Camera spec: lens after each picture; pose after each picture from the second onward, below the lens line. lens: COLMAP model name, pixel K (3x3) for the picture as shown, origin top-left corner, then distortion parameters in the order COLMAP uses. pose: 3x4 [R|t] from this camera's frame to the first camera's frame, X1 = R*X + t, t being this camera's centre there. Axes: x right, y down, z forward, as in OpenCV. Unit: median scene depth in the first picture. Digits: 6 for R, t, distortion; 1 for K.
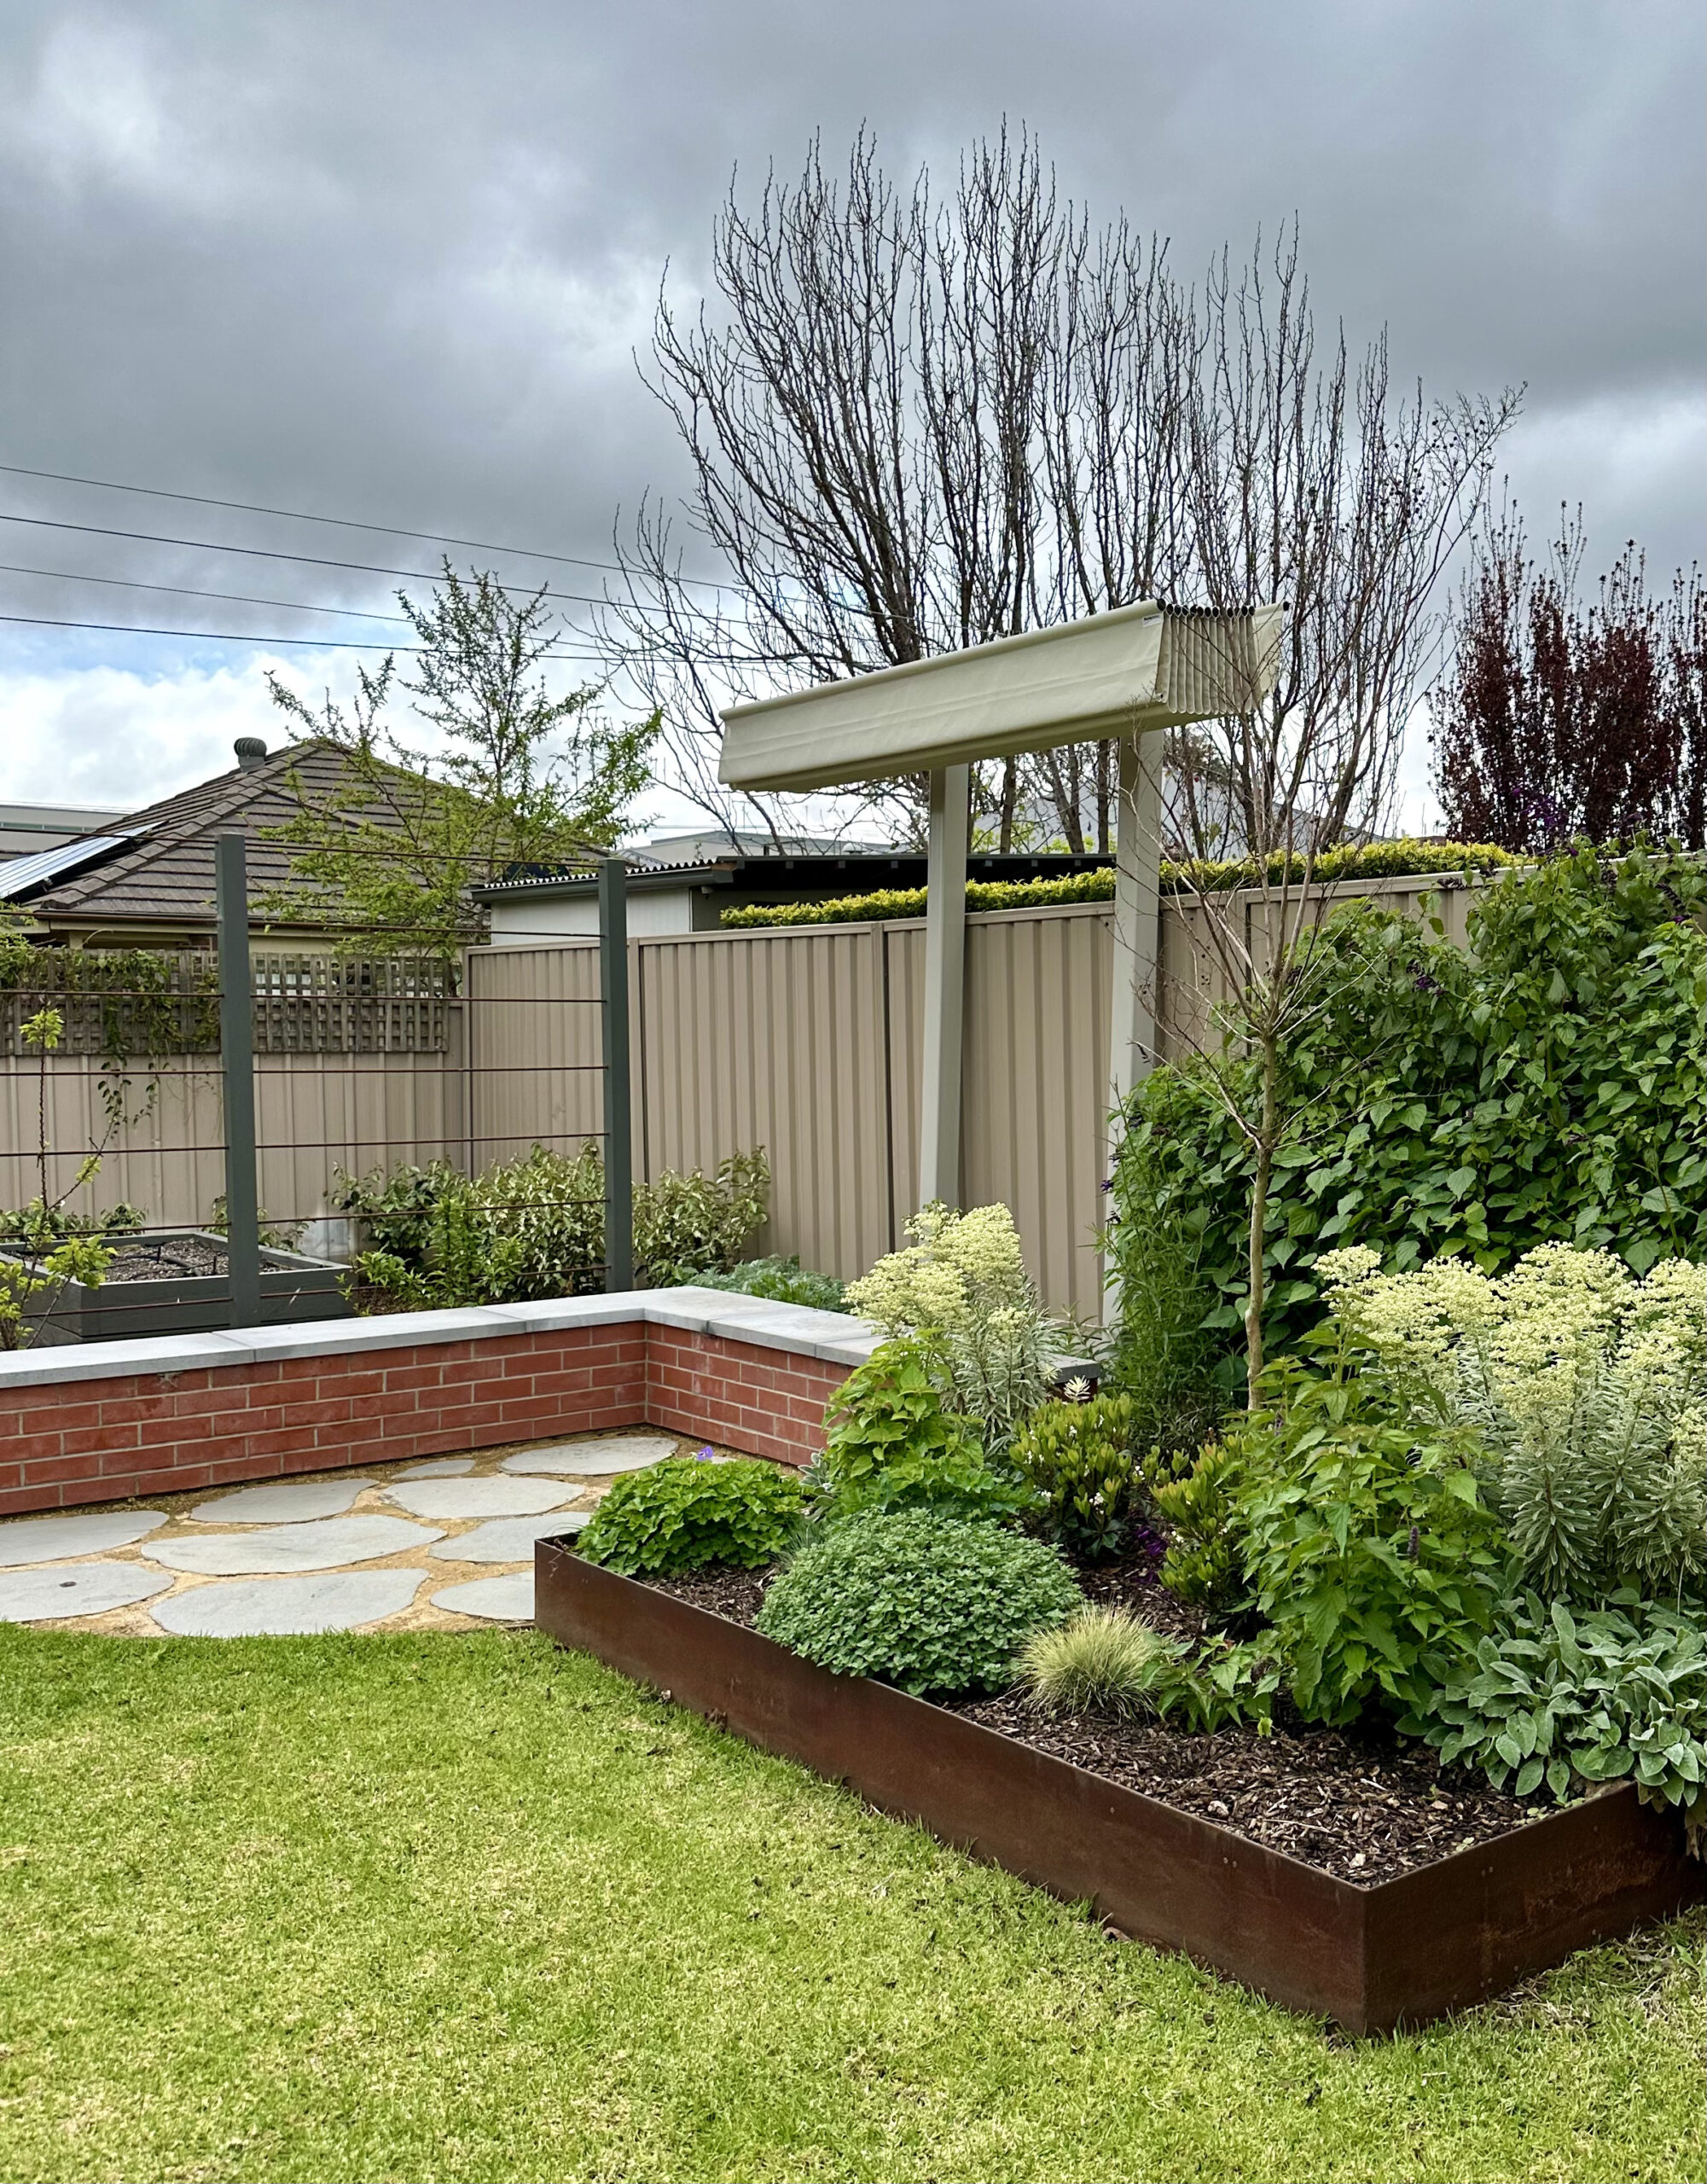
lens RADIAL K [[1953.3, 0, 852.9], [0, 1953.3, 1091.8], [0, 0, 1]] dist [0.062152, 0.000317]
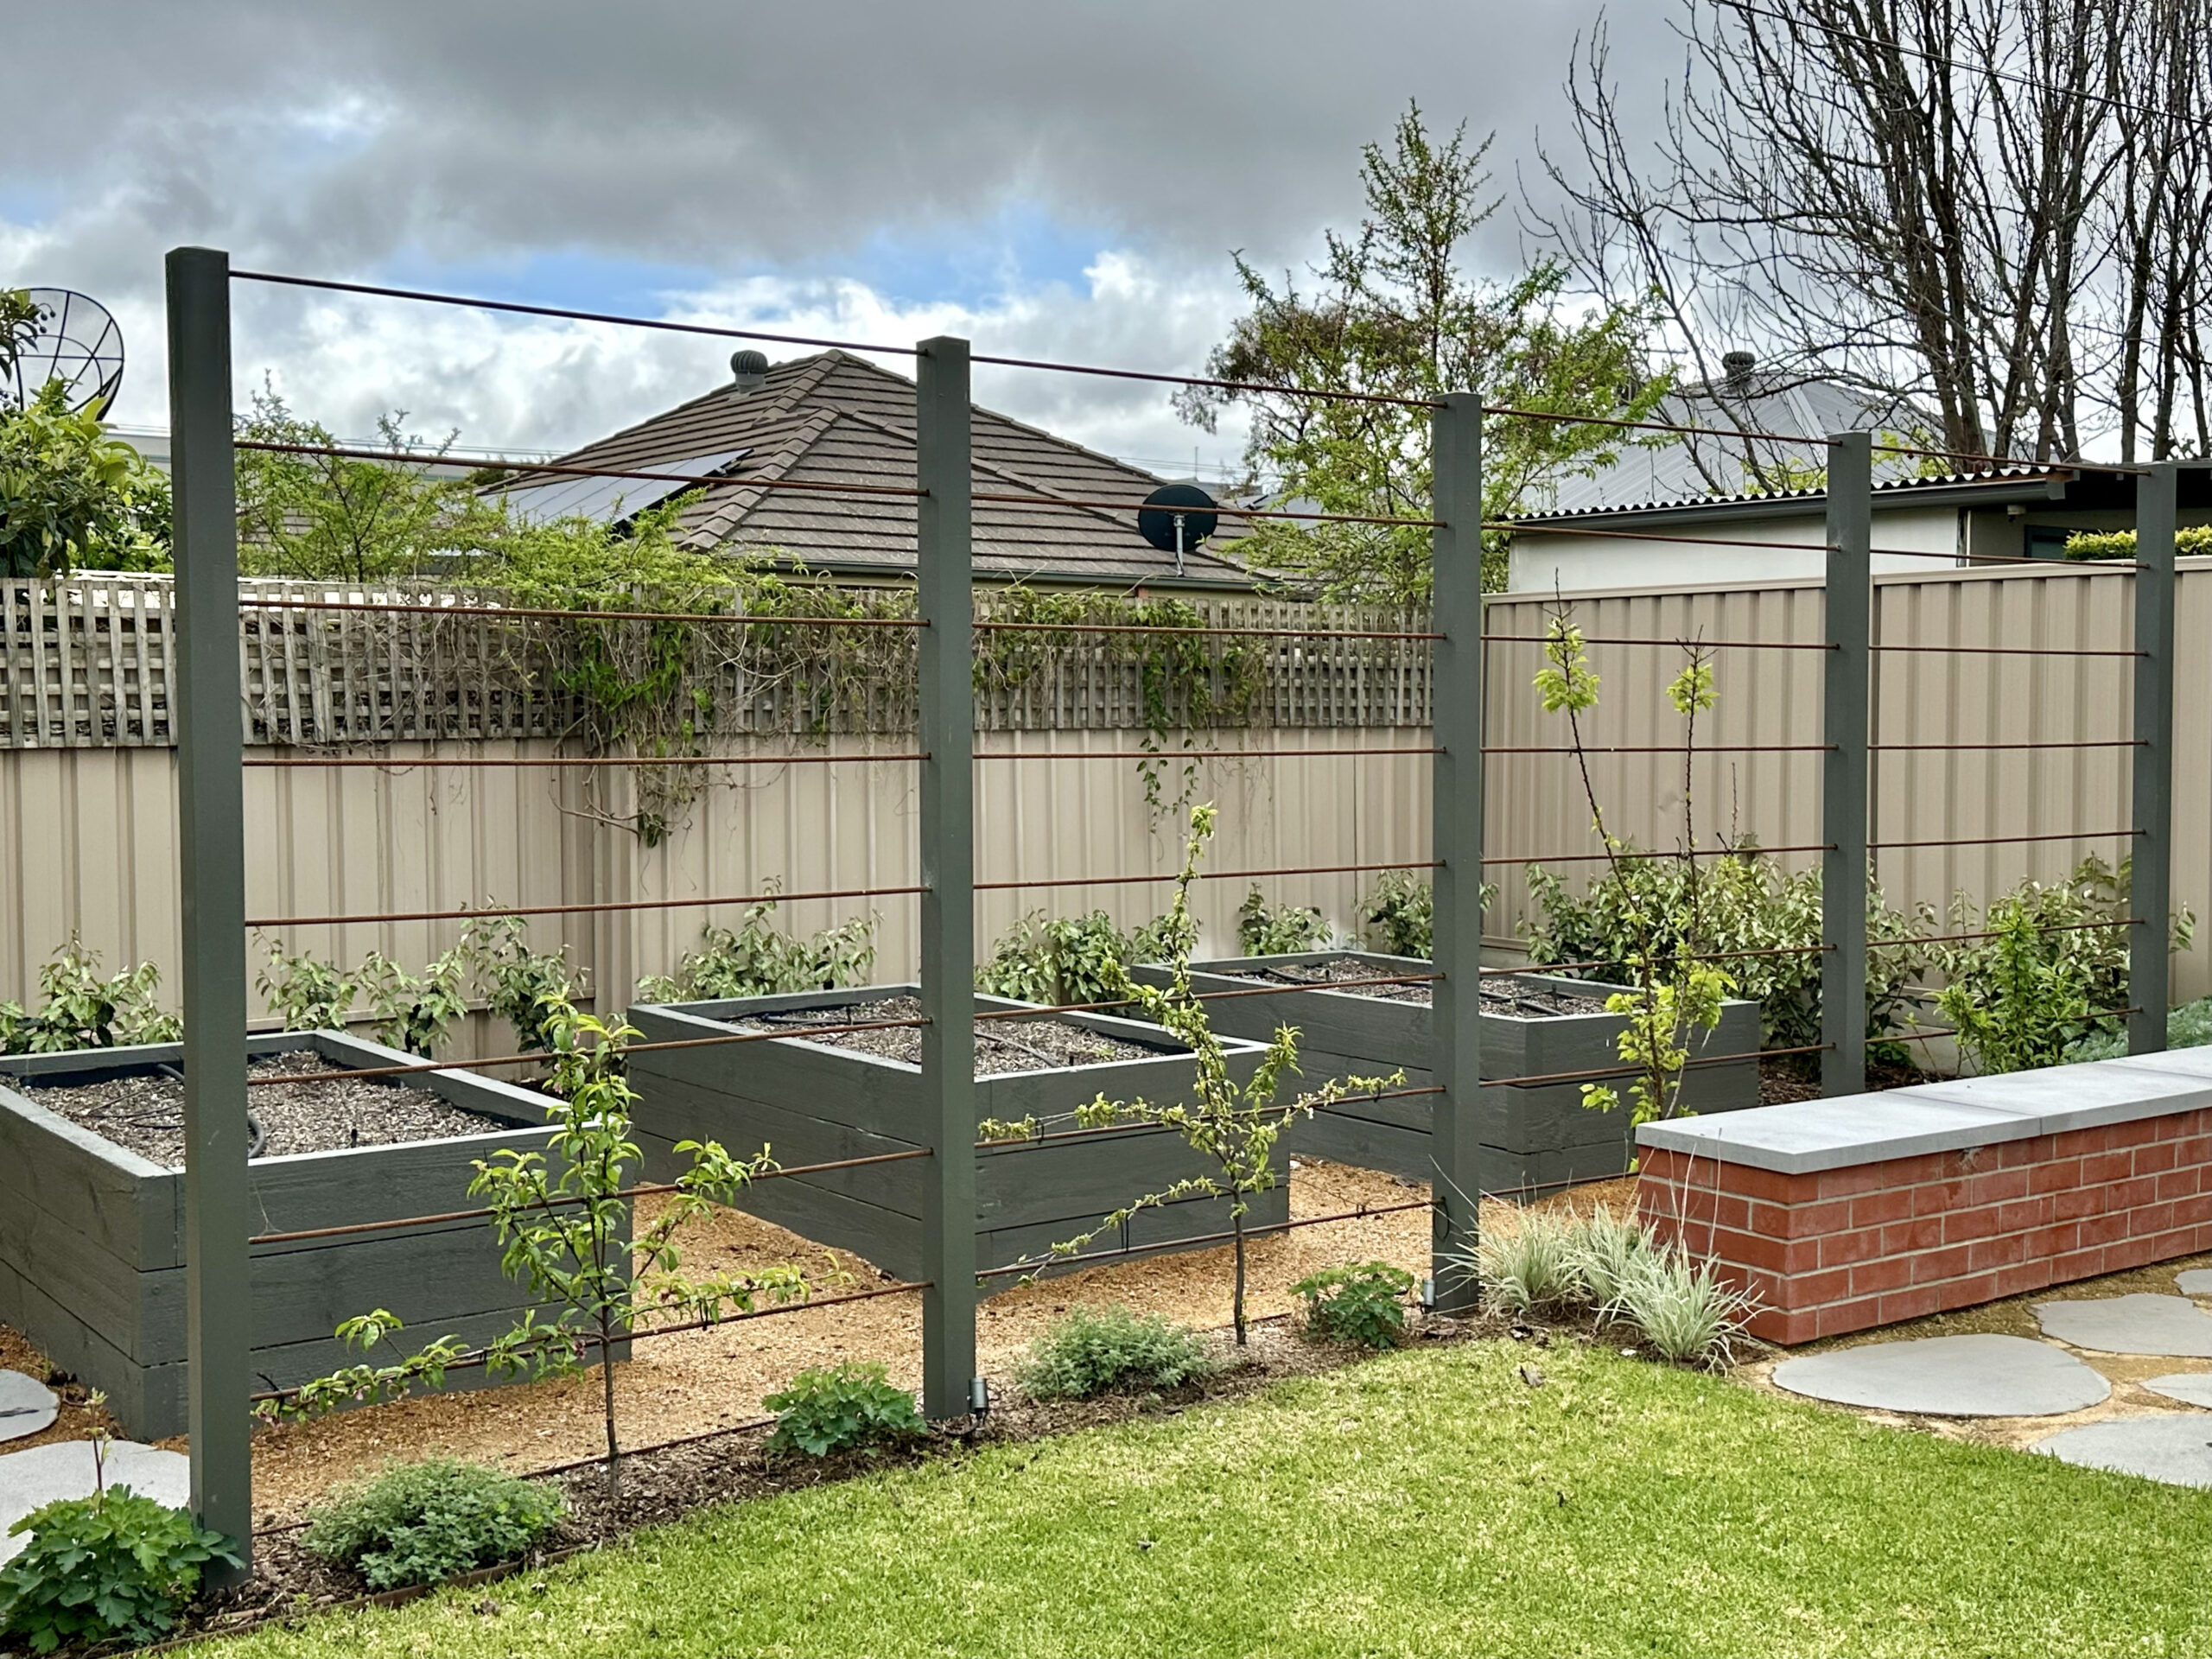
lens RADIAL K [[2313.9, 0, 1104.5], [0, 2313.9, 827.9], [0, 0, 1]] dist [0.085974, 0.000000]
pose [[0.999220, 0.006175, -0.038997, -0.543802], [-0.005371, 0.999772, 0.020679, 0.003244], [0.039116, -0.020453, 0.999025, 0.082372]]
